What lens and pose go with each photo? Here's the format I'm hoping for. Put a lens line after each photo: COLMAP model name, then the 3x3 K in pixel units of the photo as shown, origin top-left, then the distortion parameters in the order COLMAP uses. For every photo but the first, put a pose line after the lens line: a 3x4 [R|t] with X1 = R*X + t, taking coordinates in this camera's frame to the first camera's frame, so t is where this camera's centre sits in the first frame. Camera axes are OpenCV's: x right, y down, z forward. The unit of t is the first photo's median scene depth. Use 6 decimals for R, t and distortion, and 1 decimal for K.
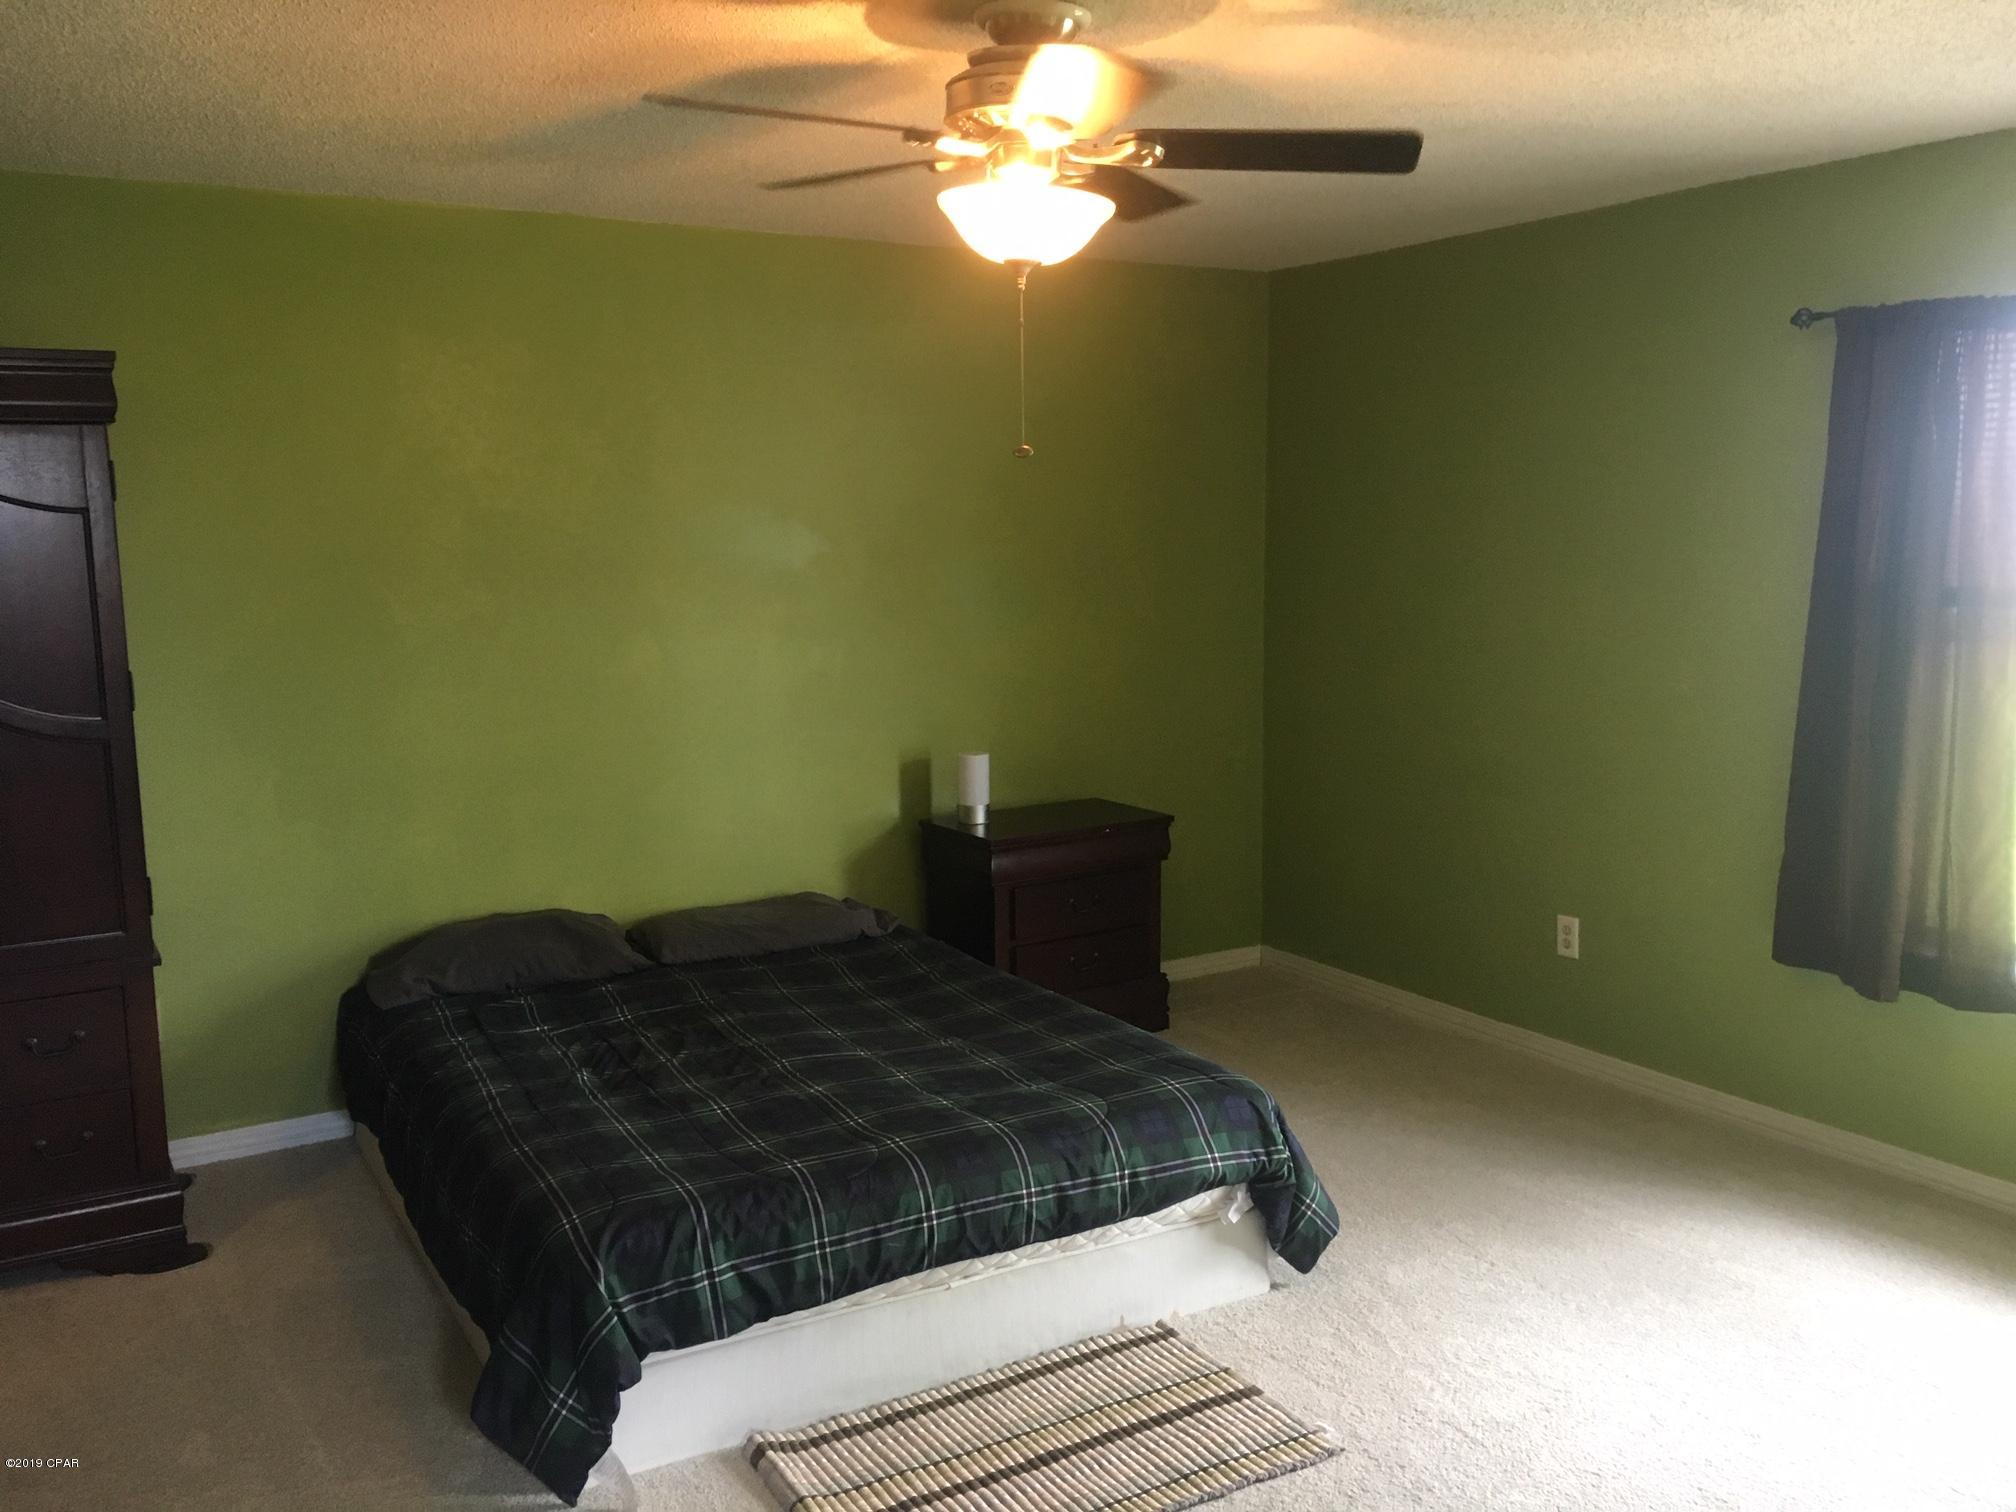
lens RADIAL K [[1717.8, 0, 999.2], [0, 1717.8, 757.0], [0, 0, 1]] dist [0.080026, -0.088863]
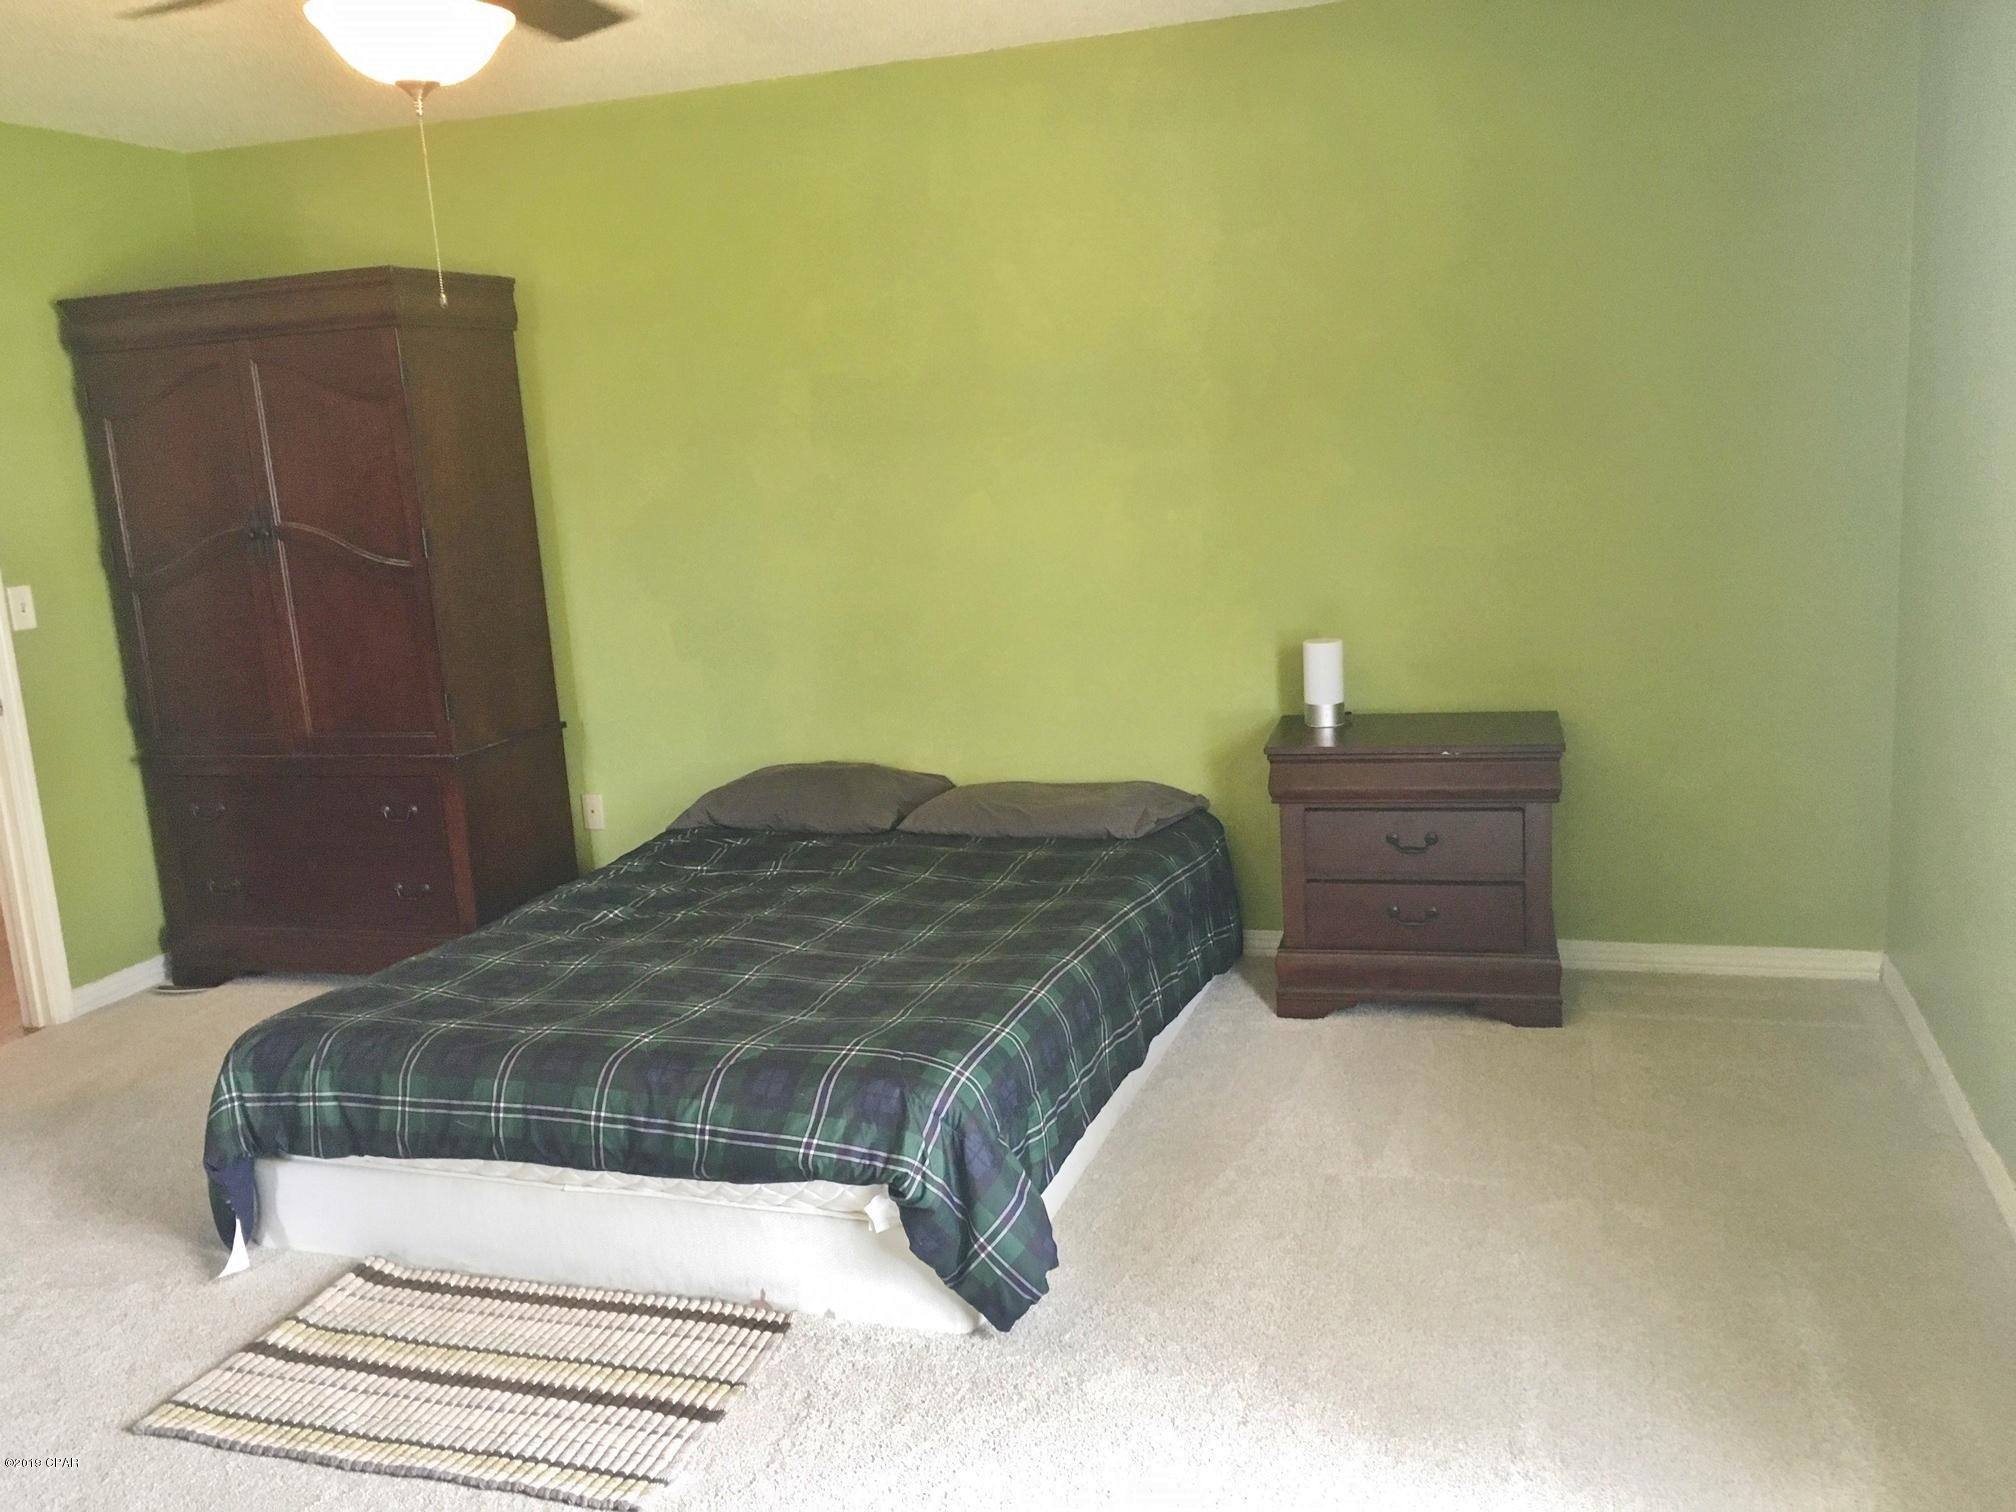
lens RADIAL K [[1714.3, 0, 1005.4], [0, 1714.3, 759.5], [0, 0, 1]] dist [0.081080, -0.118014]
pose [[0.654468, 0.117754, -0.746864, 0.771792], [-0.049297, 0.992342, 0.113258, -0.047657], [0.754481, -0.037305, 0.655261, 0.532266]]
